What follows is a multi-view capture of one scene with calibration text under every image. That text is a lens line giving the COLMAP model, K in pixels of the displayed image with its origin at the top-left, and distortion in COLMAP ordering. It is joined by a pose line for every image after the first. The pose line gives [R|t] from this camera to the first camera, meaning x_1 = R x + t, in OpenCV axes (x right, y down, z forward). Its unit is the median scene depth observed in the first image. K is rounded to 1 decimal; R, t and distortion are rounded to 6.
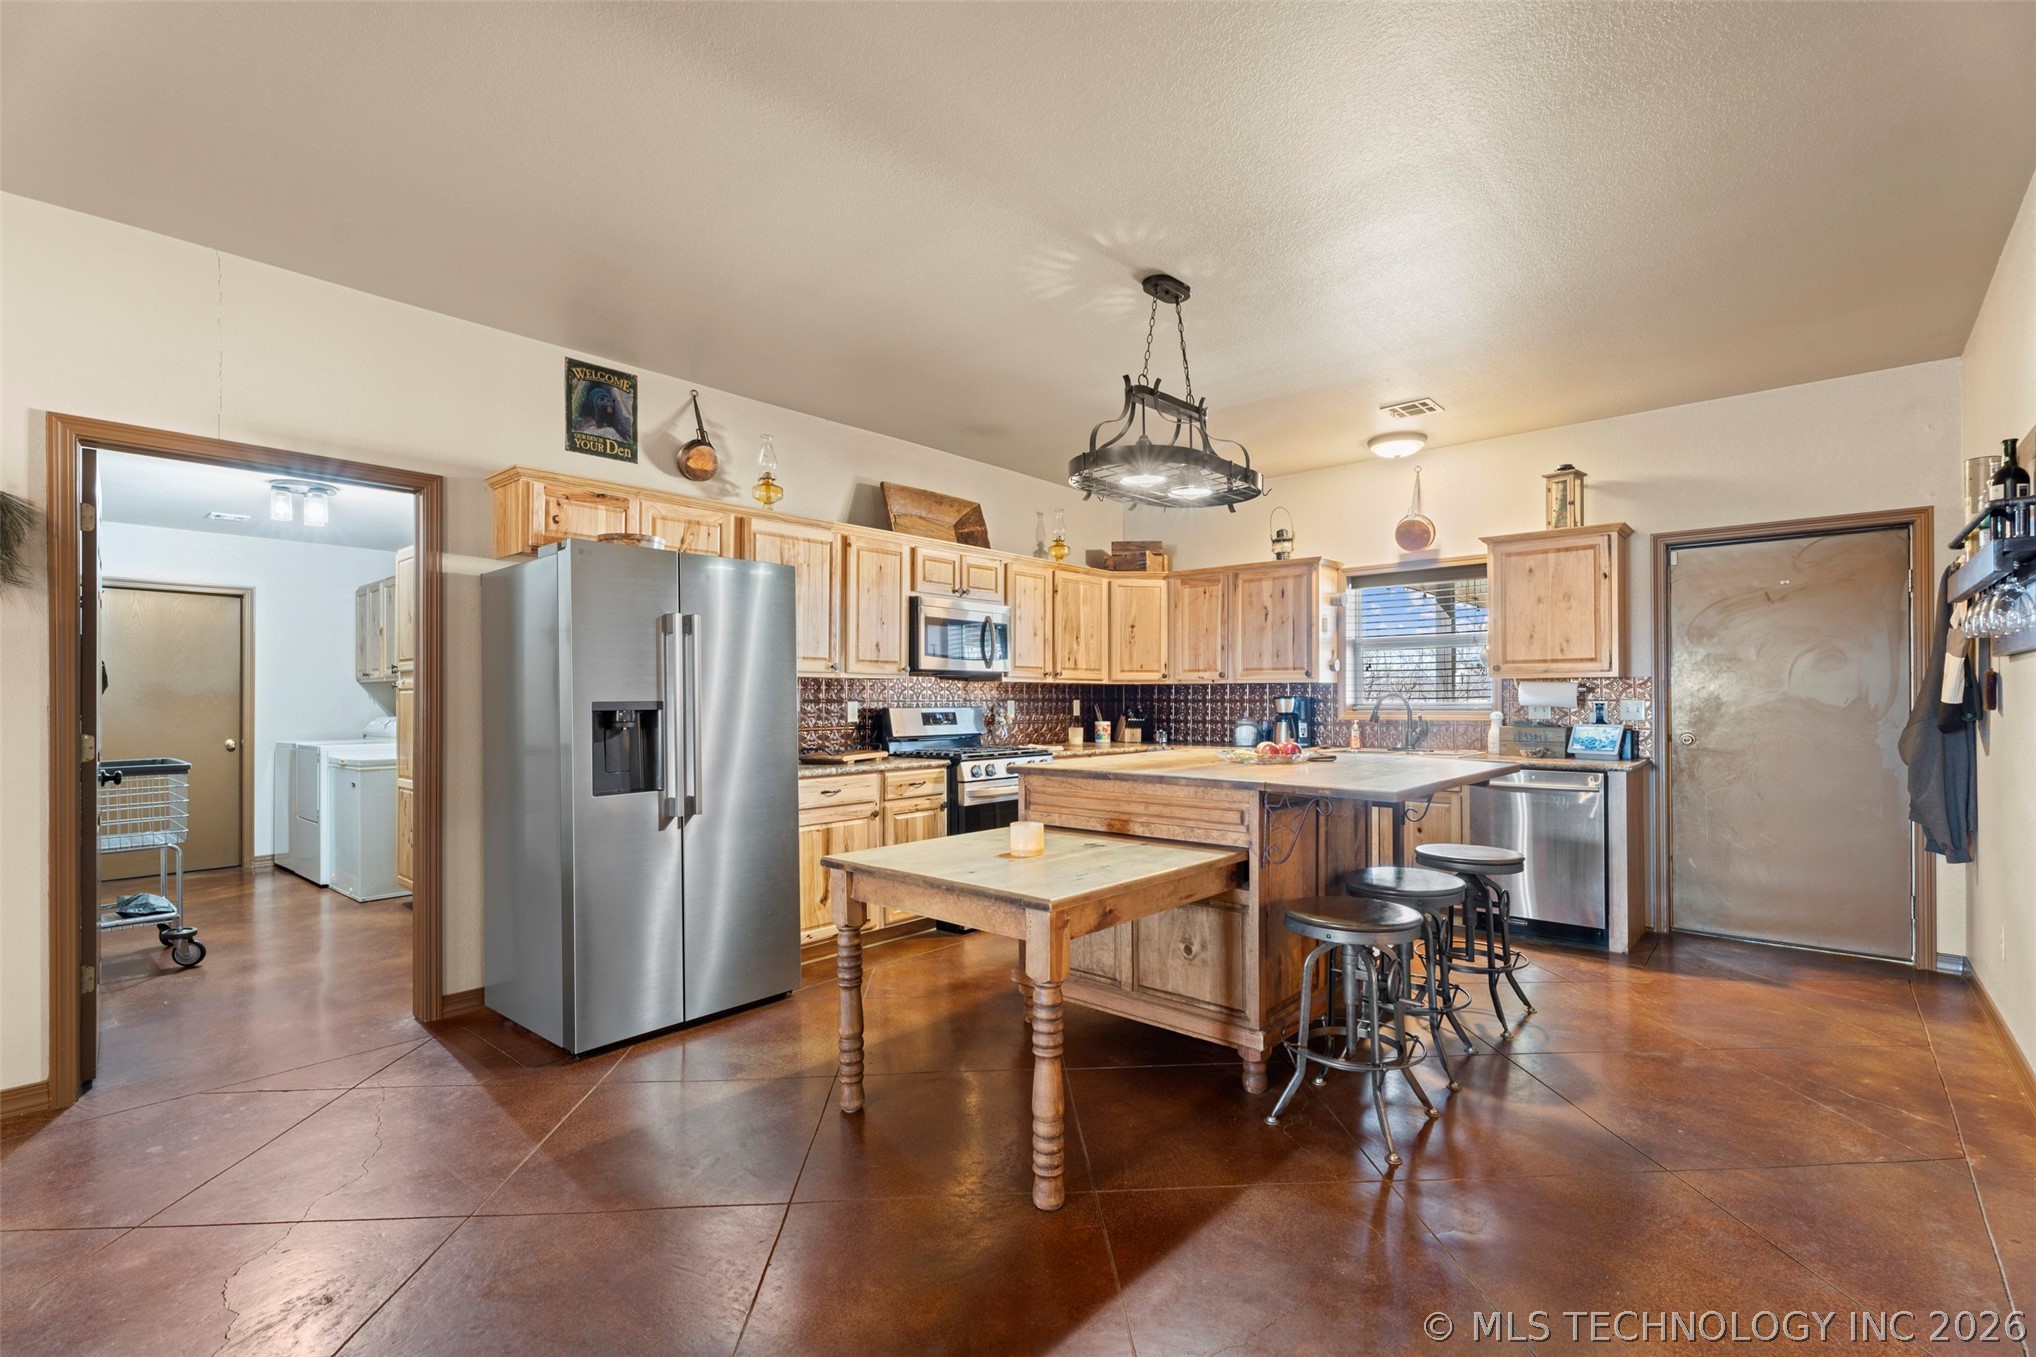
lens RADIAL K [[906.4, 0, 1010.8], [0, 906.4, 686.2], [0, 0, 1]] dist [-0.001905, -0.000520]
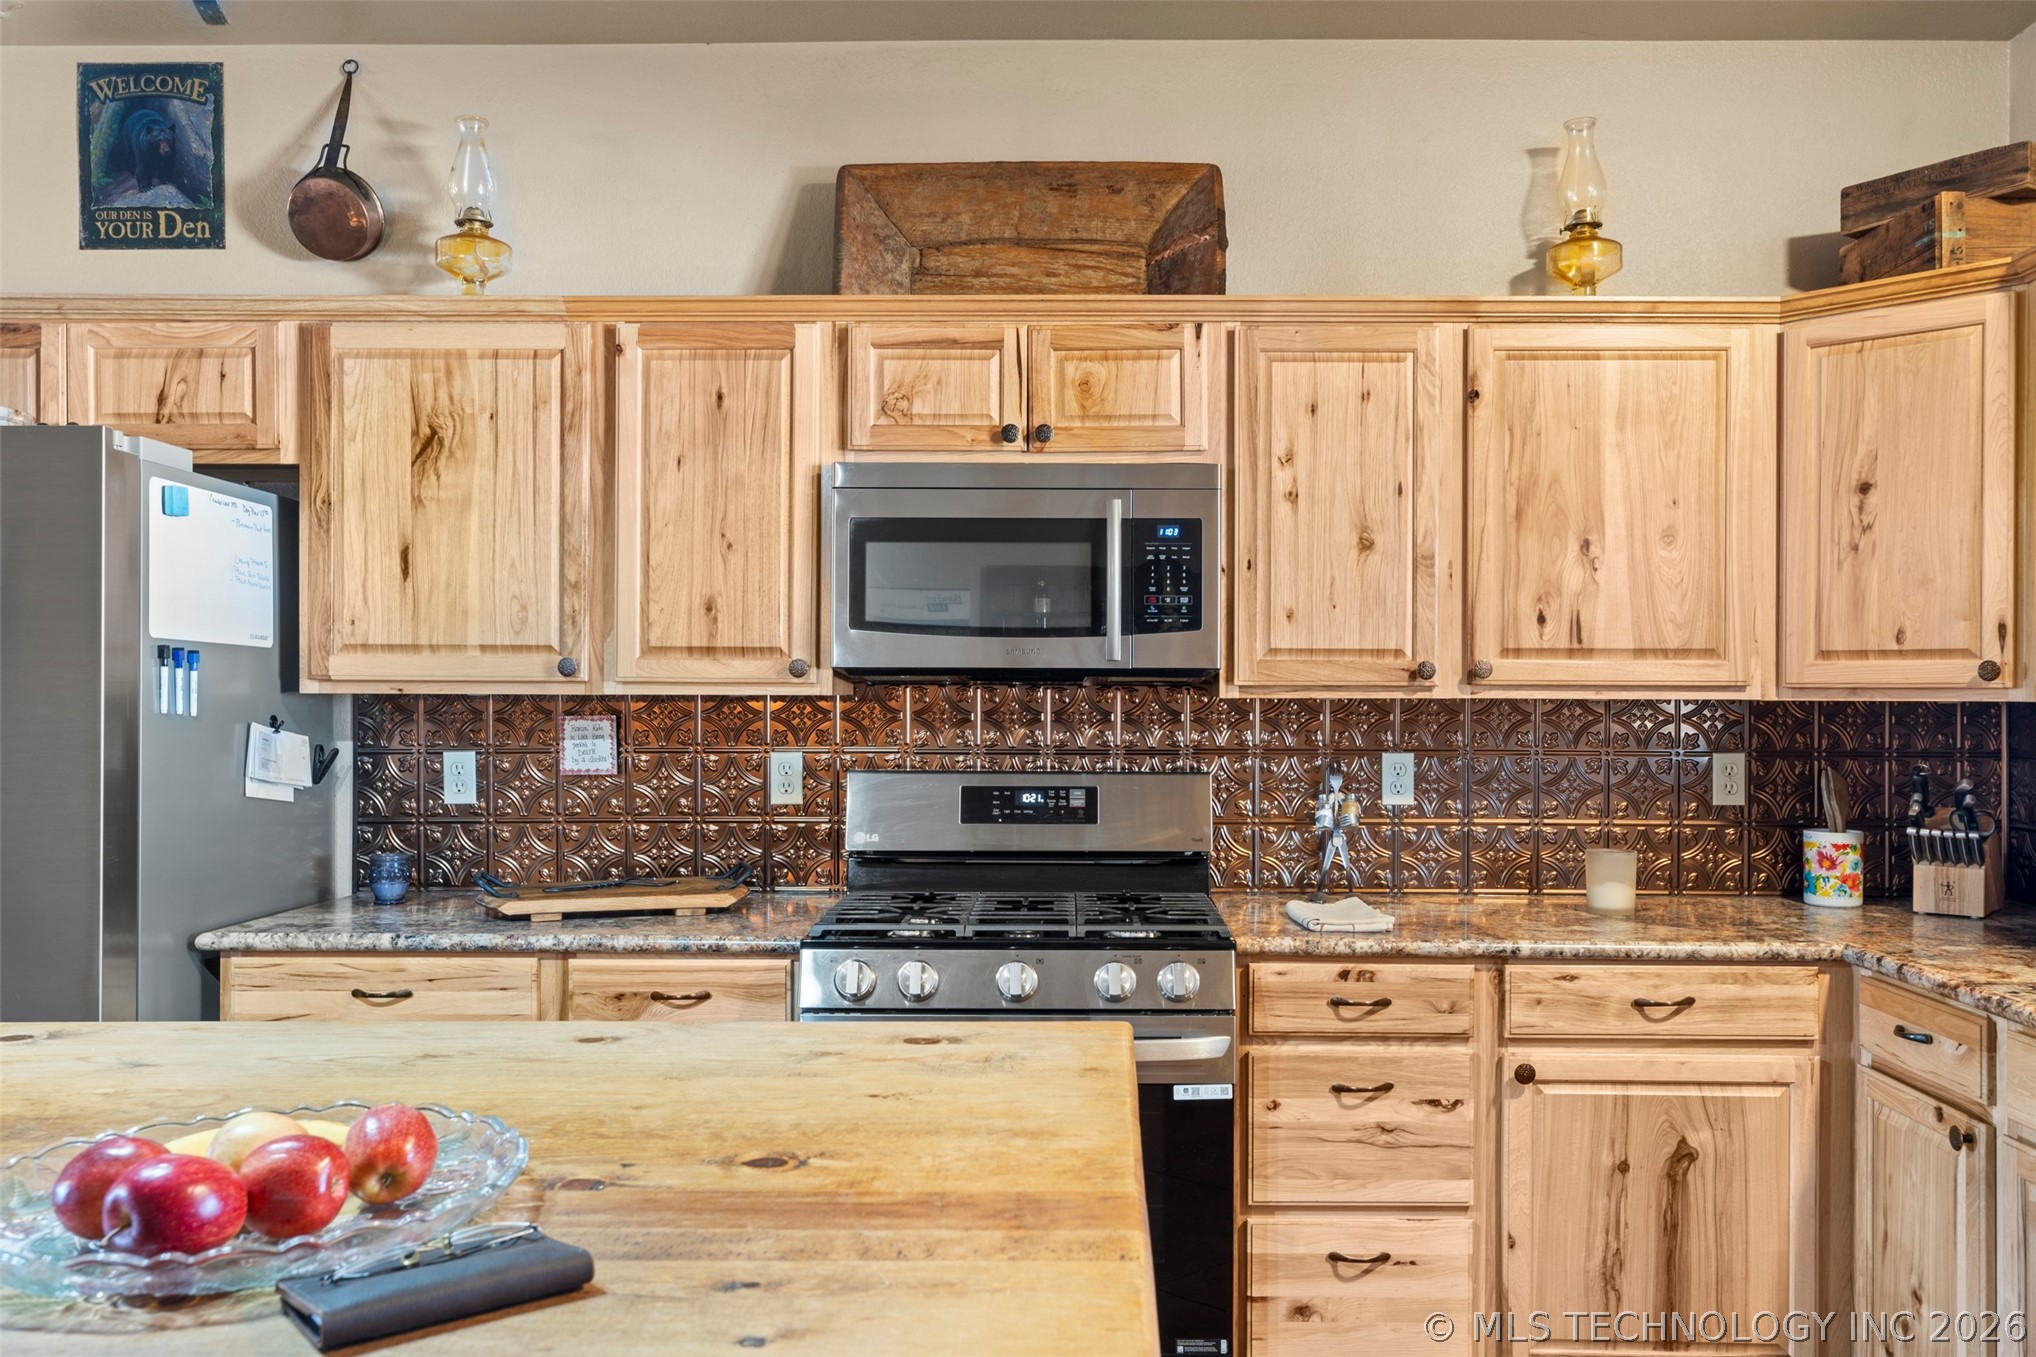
lens RADIAL K [[1636.7, 0, 1055.1], [0, 1636.7, 686.1], [0, 0, 1]] dist [-0.017088, 0.038535]
pose [[0.656361, -0.000695, -0.754446, 0.386482], [0.007001, 0.999962, 0.005170, -0.012805], [0.754414, -0.008676, 0.656341, 0.566544]]
